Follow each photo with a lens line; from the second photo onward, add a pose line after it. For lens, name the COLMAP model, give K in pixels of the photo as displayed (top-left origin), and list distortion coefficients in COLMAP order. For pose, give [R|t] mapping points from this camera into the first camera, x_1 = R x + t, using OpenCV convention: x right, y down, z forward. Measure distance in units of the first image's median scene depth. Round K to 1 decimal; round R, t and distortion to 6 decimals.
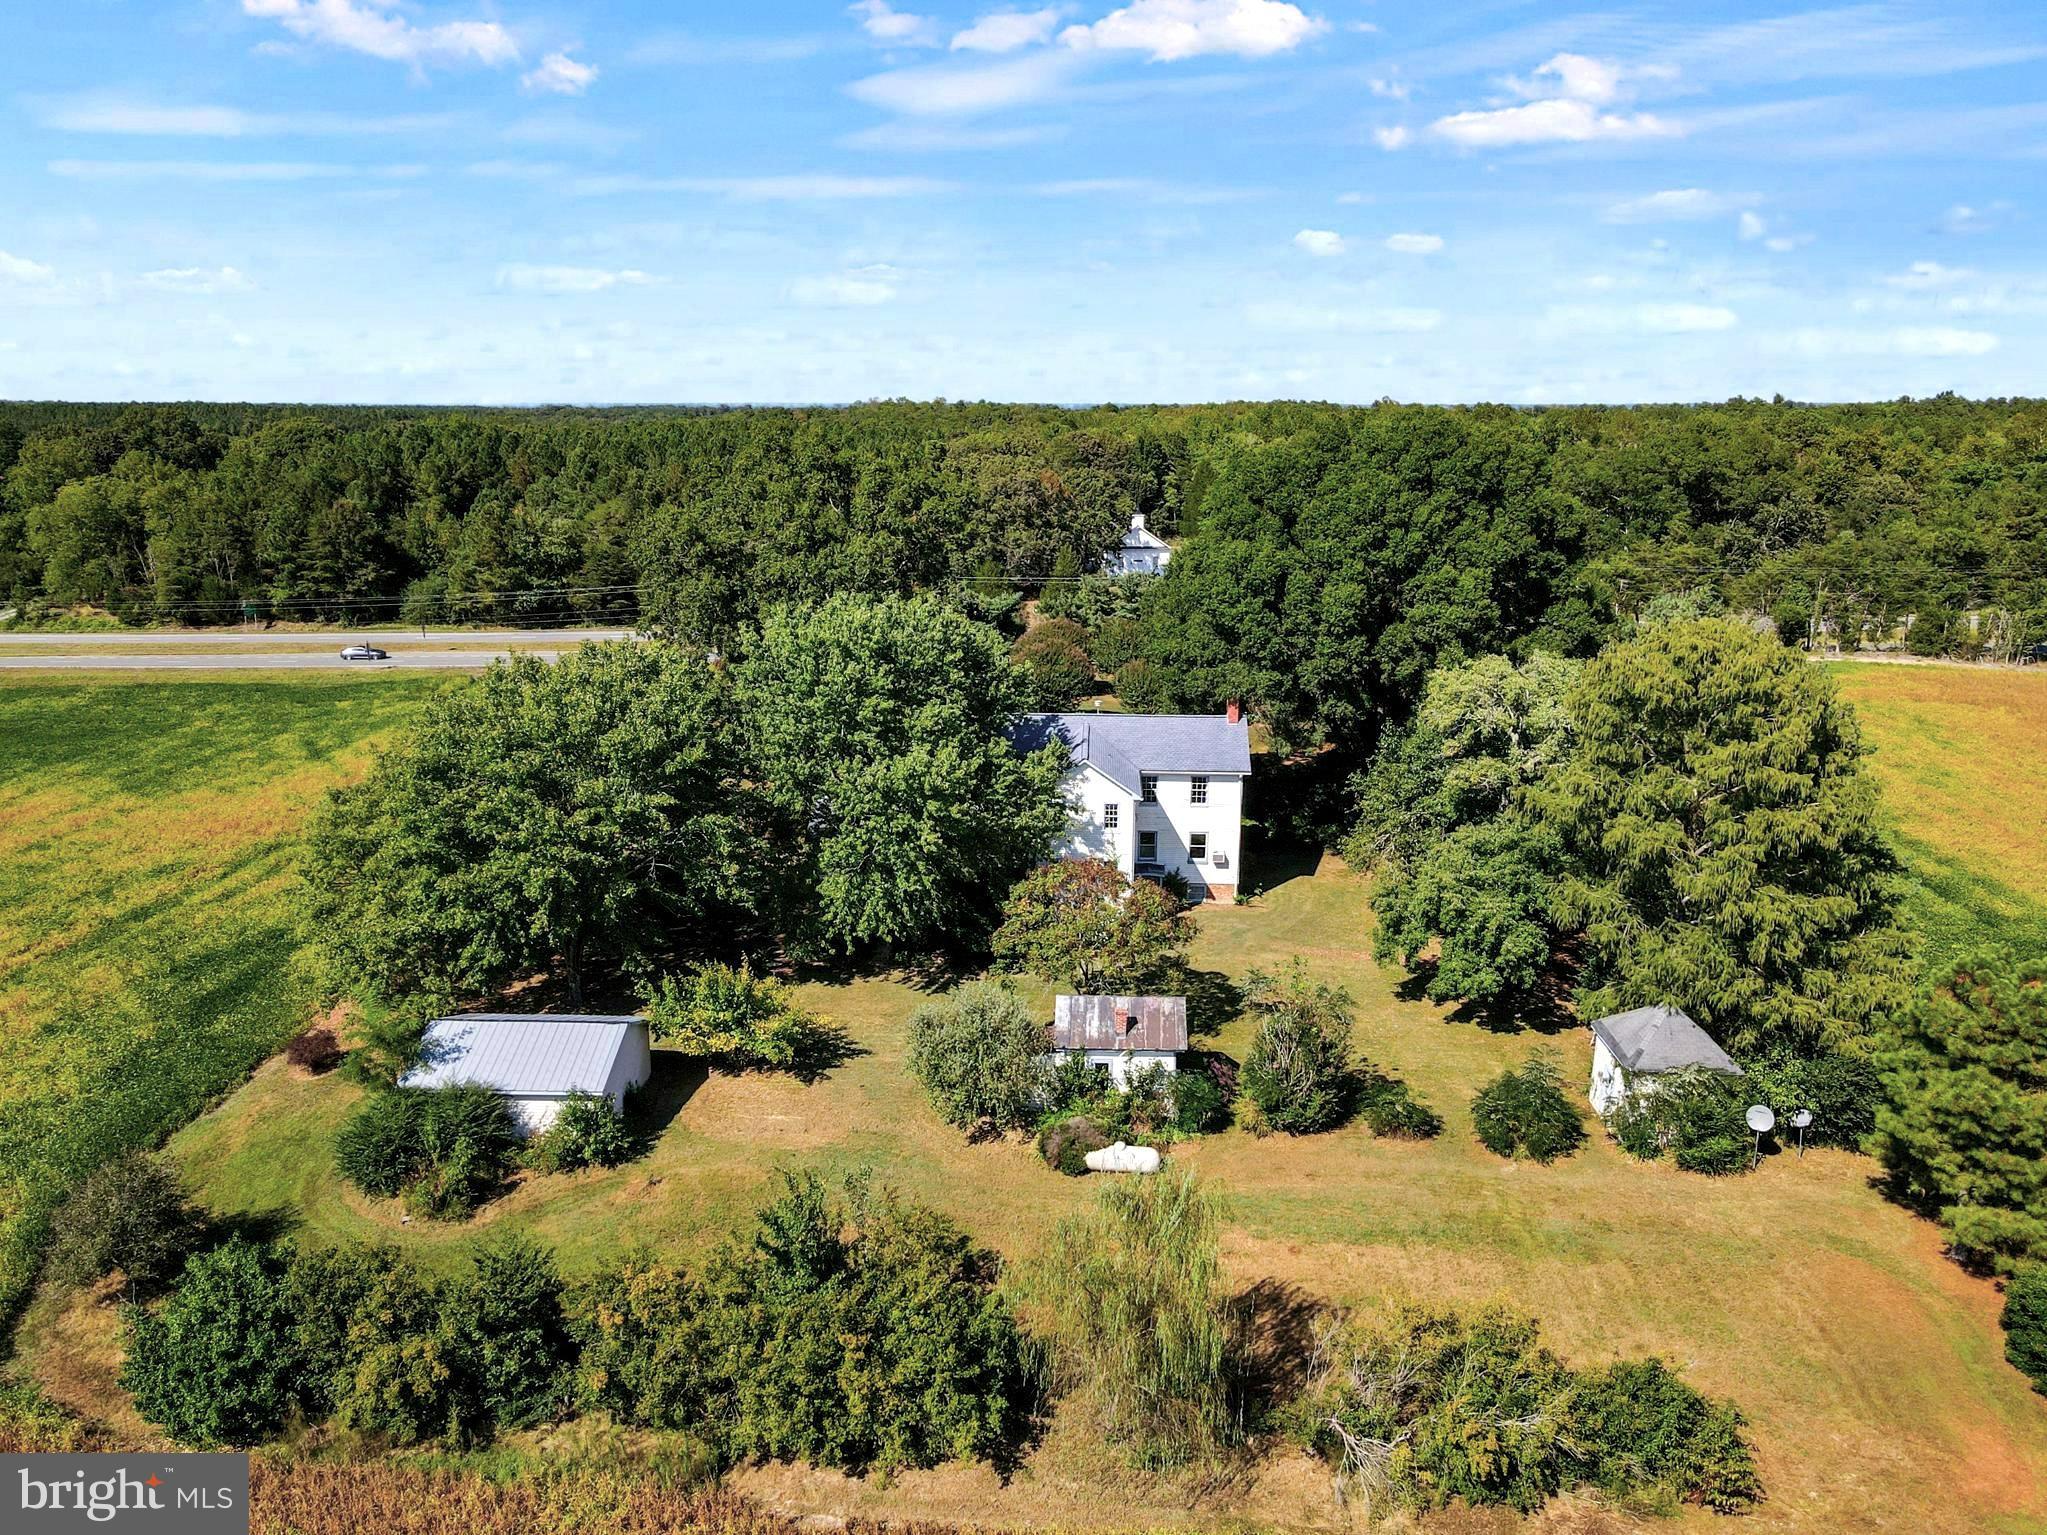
lens RADIAL K [[1507.5, 0, 1011.0], [0, 1507.5, 784.1], [0, 0, 1]] dist [0.008552, 0.017690]
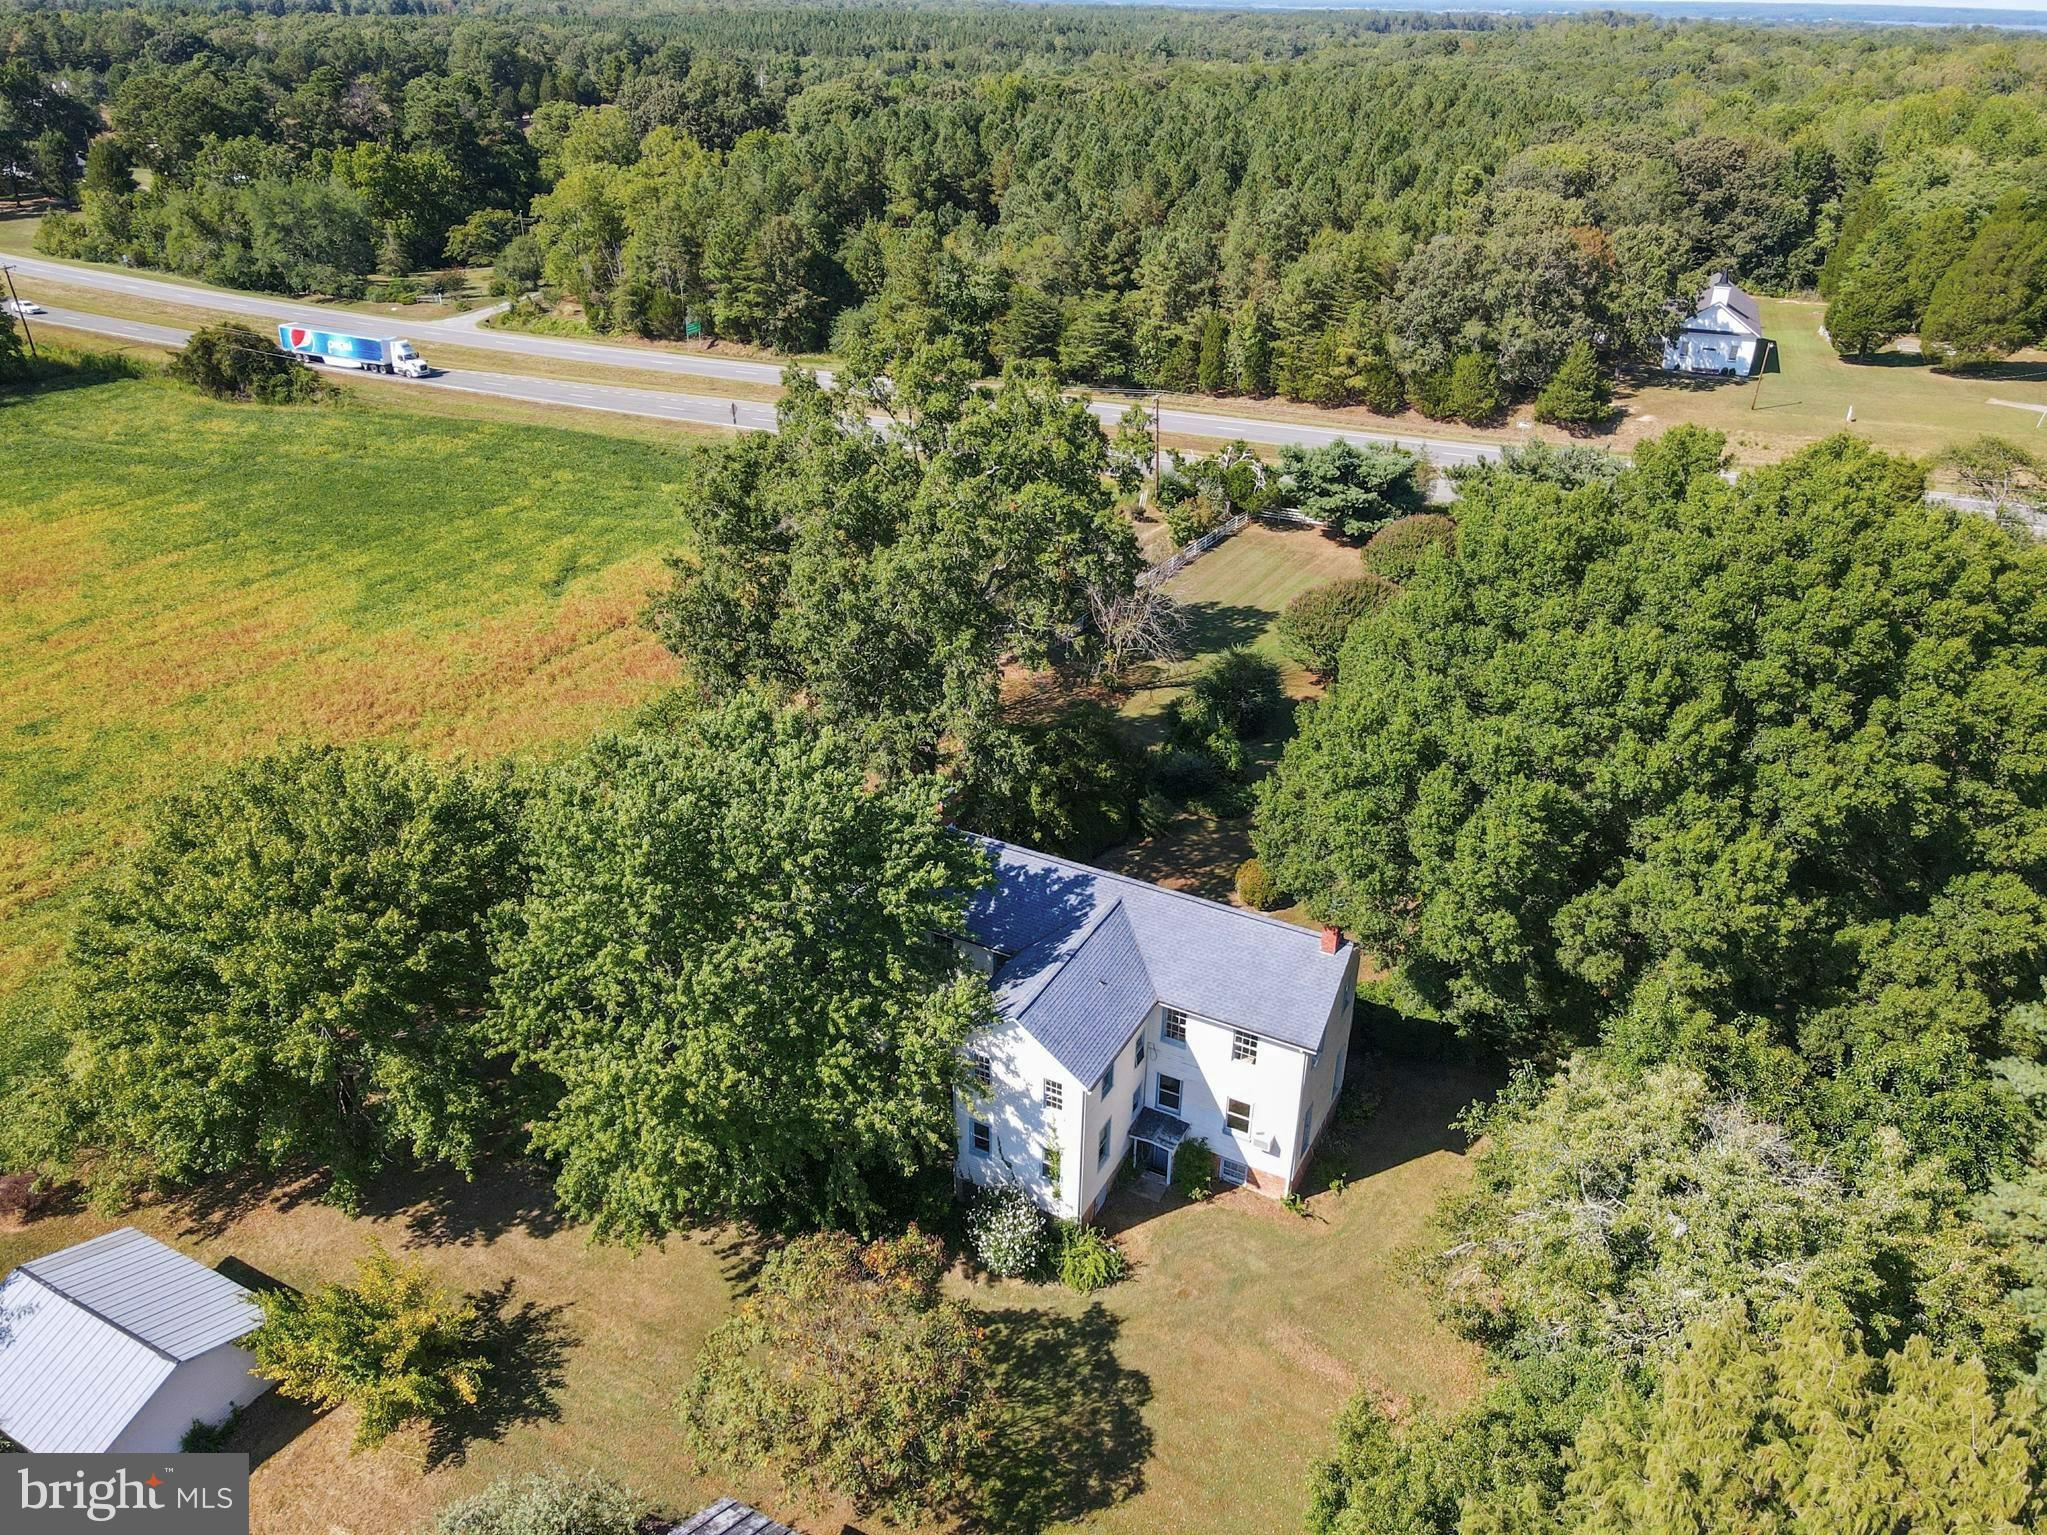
lens RADIAL K [[1507.5, 0, 1026.6], [0, 1507.5, 761.4], [0, 0, 1]] dist [0.008552, 0.017690]
pose [[0.911449, 0.199783, -0.359650, 0.248858], [-0.116250, 0.963619, 0.240675, -0.262146], [0.394648, -0.177554, 0.901514, 0.390128]]
